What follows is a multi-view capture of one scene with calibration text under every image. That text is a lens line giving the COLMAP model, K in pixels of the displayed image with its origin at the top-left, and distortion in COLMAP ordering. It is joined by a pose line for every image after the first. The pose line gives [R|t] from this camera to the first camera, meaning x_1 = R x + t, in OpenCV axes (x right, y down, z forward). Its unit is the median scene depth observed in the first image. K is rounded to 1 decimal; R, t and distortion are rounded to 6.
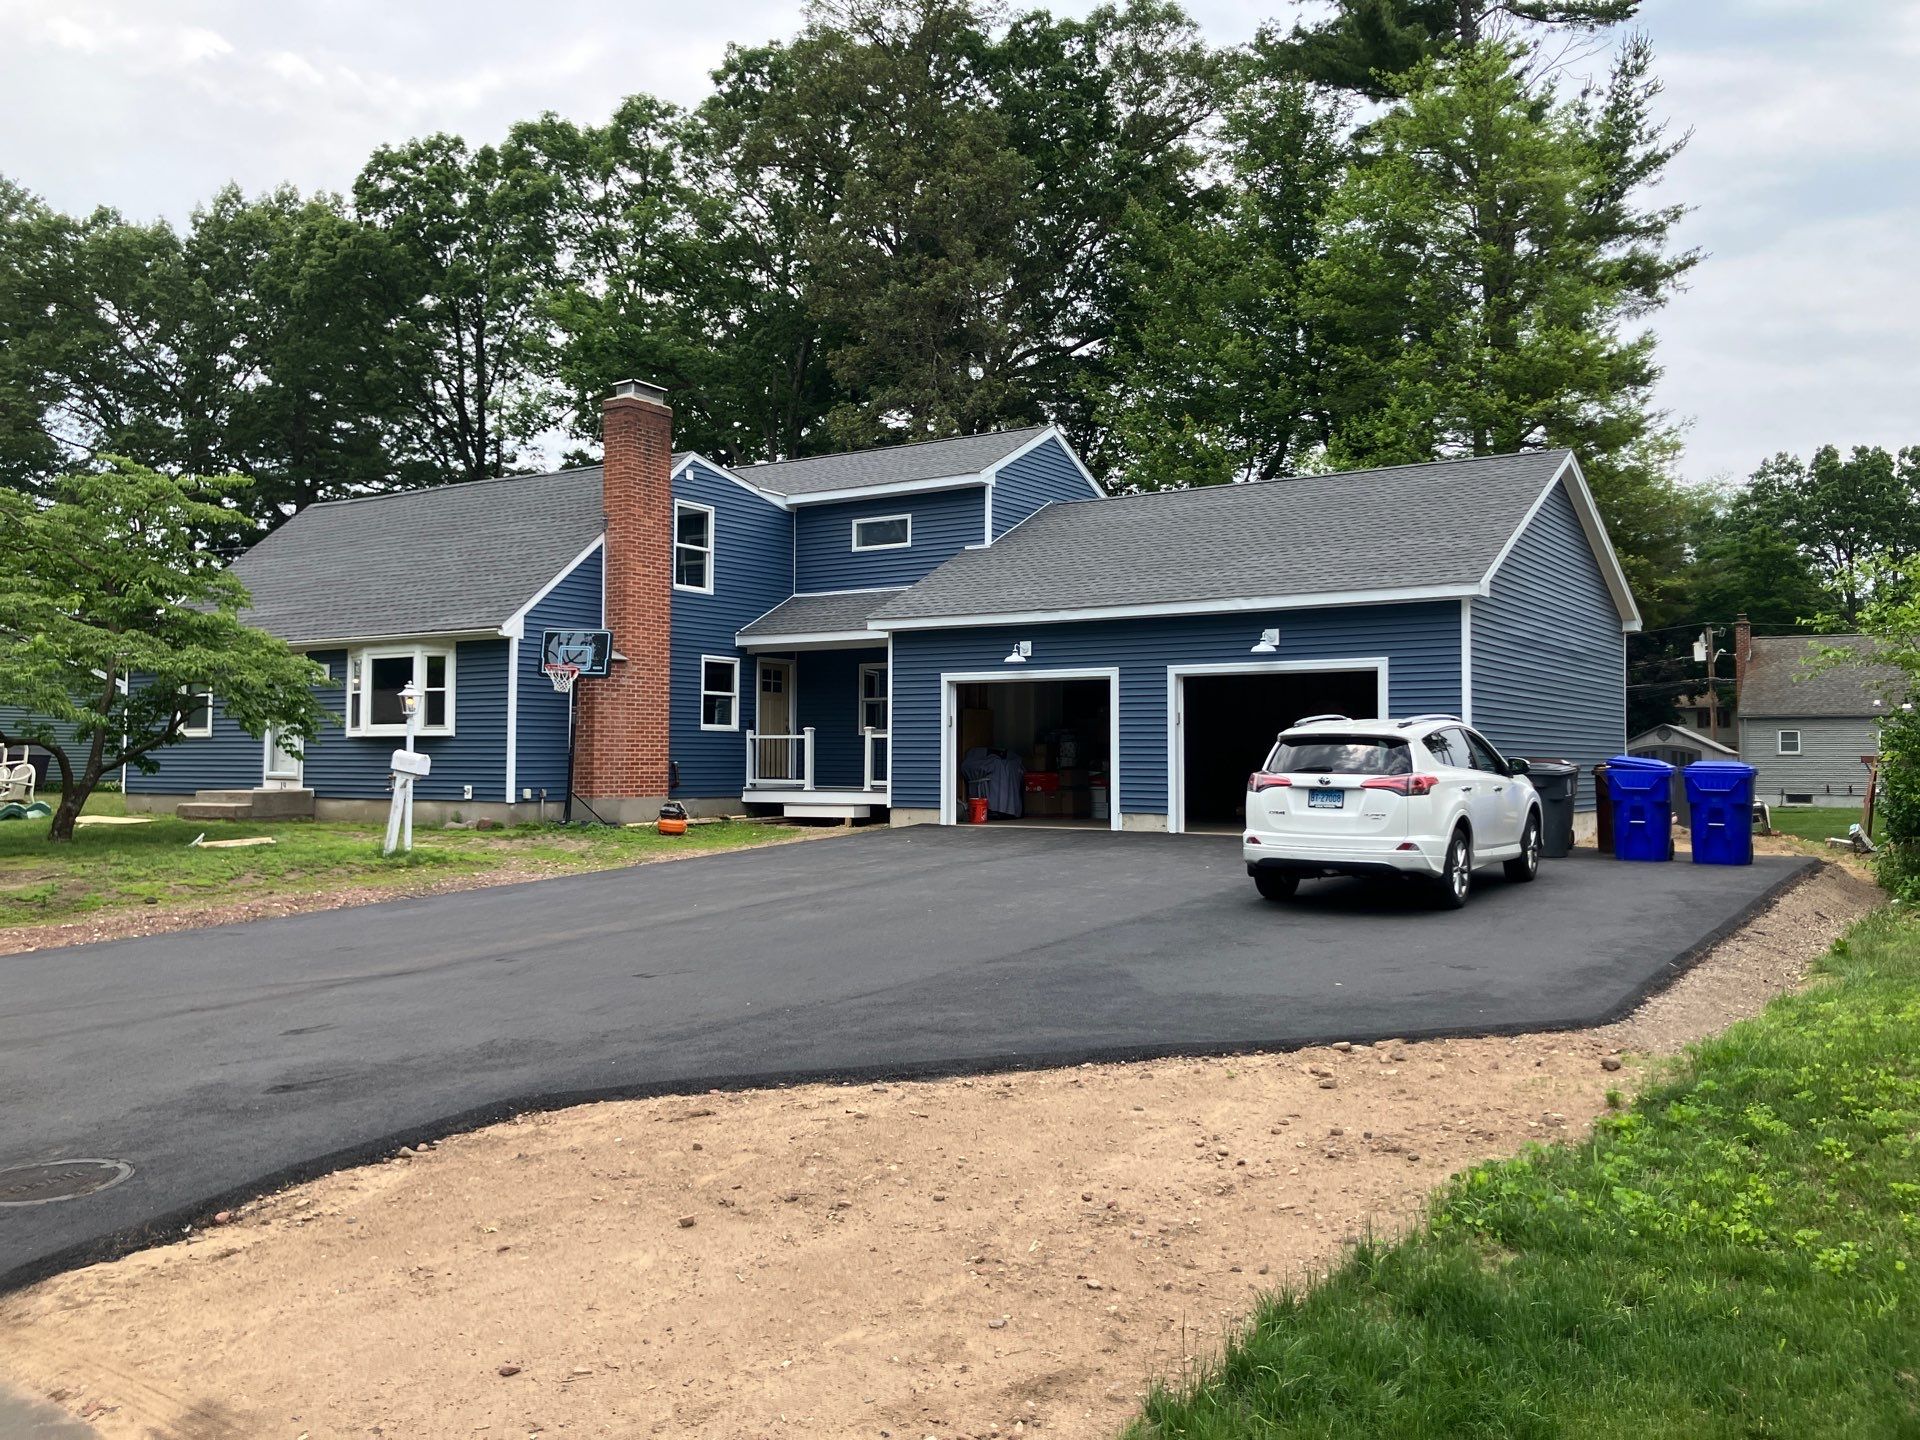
lens RADIAL K [[1554.8, 0, 962.3], [0, 1554.8, 713.8], [0, 0, 1]] dist [0.049410, -0.074602]
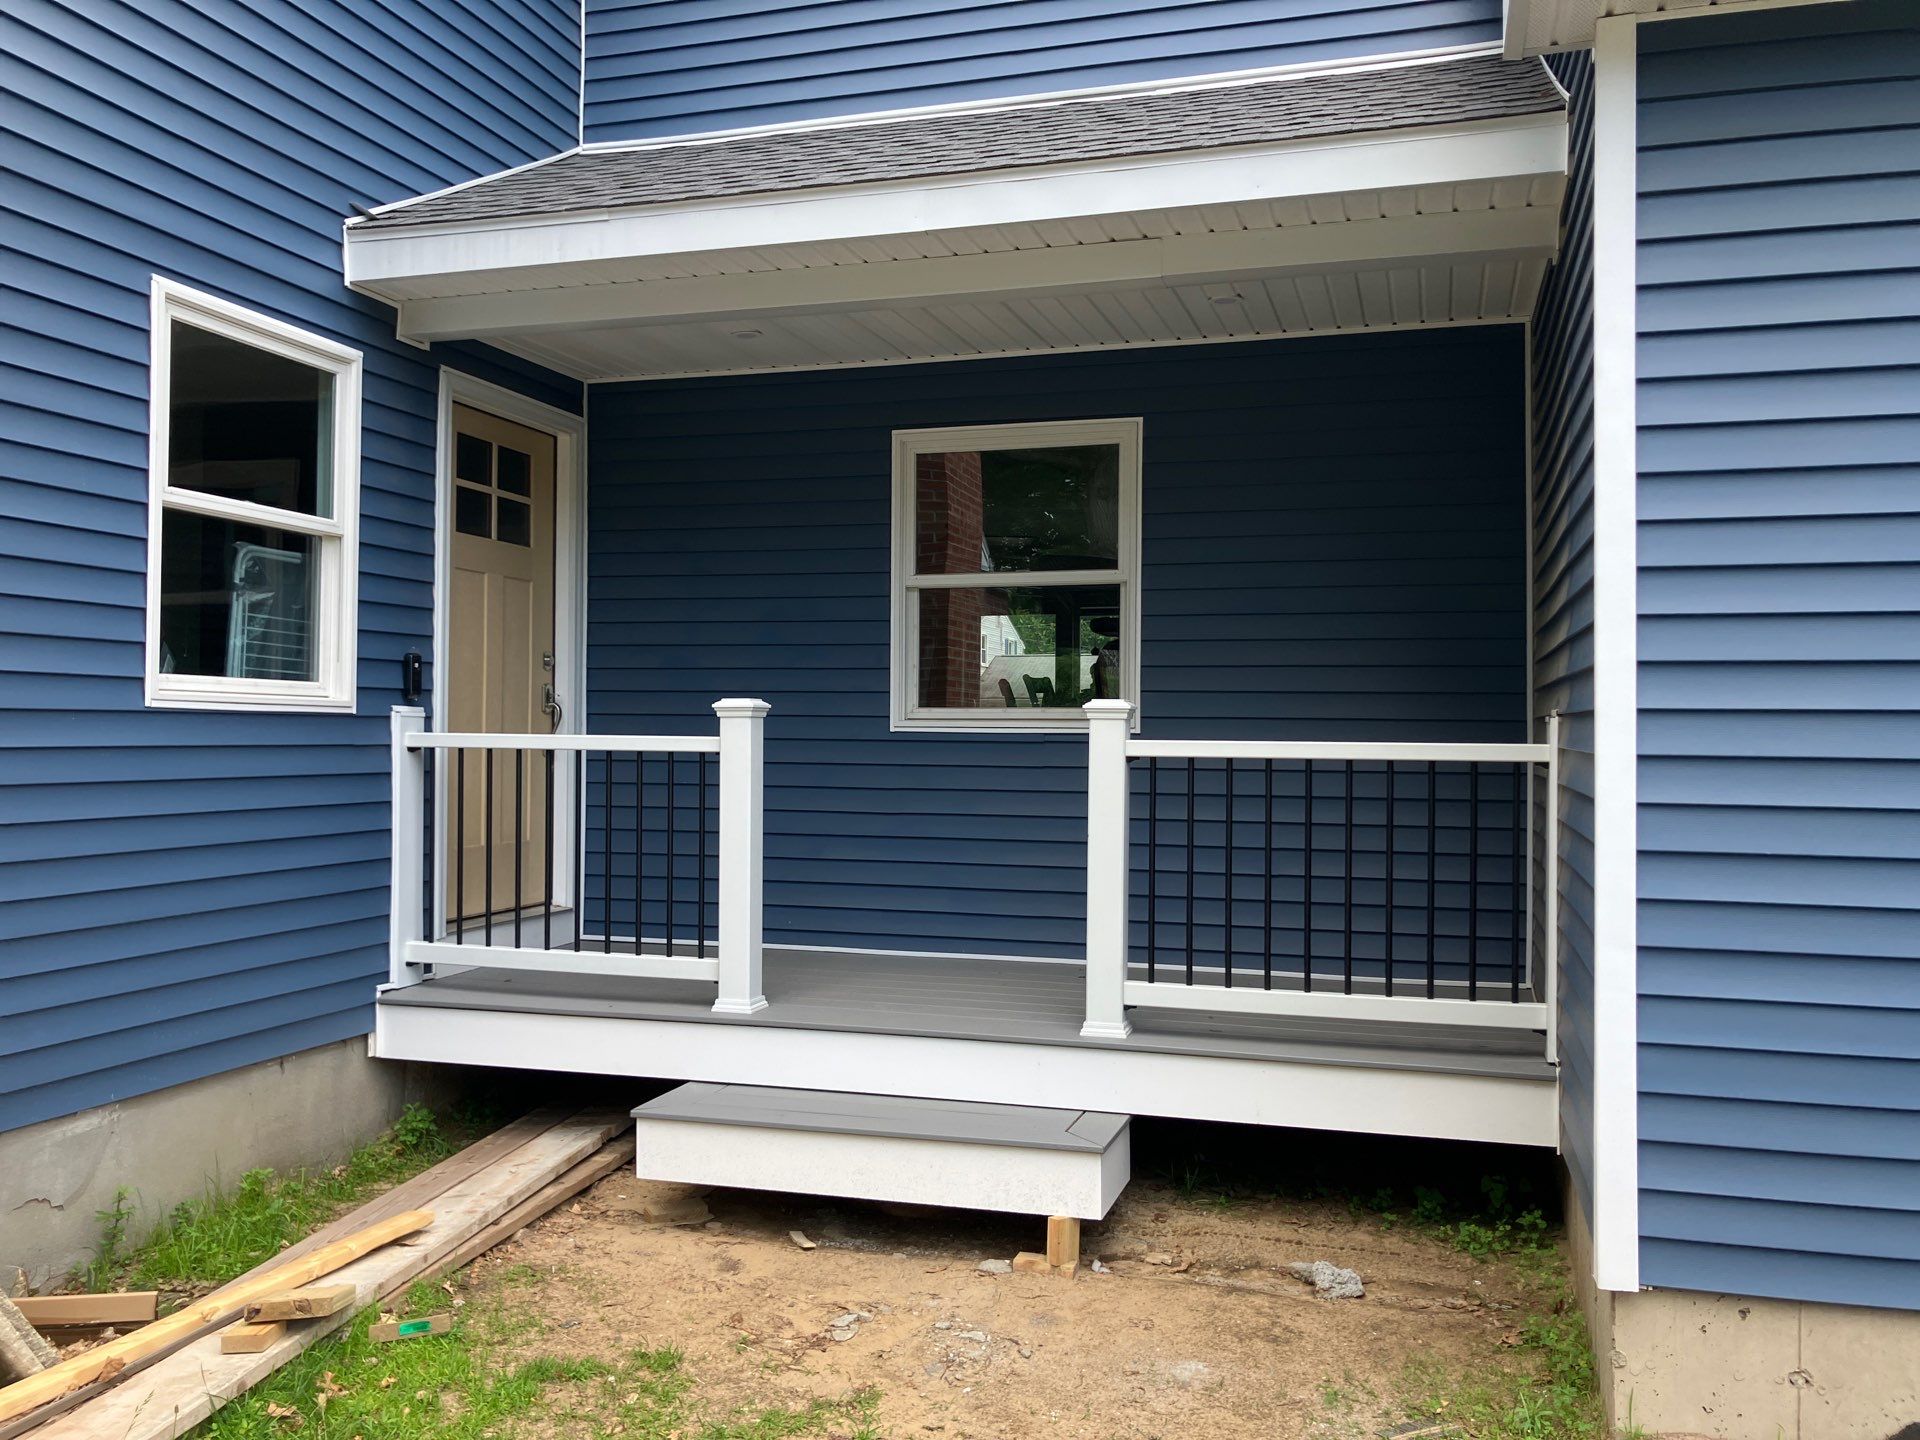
lens RADIAL K [[1554.8, 0, 962.3], [0, 1554.8, 713.8], [0, 0, 1]] dist [0.049410, -0.074602]
pose [[0.952400, 0.004393, 0.304821, -0.130165], [-0.011173, 0.999727, 0.020502, 0.006363], [-0.304648, -0.022932, 0.952189, 0.782459]]
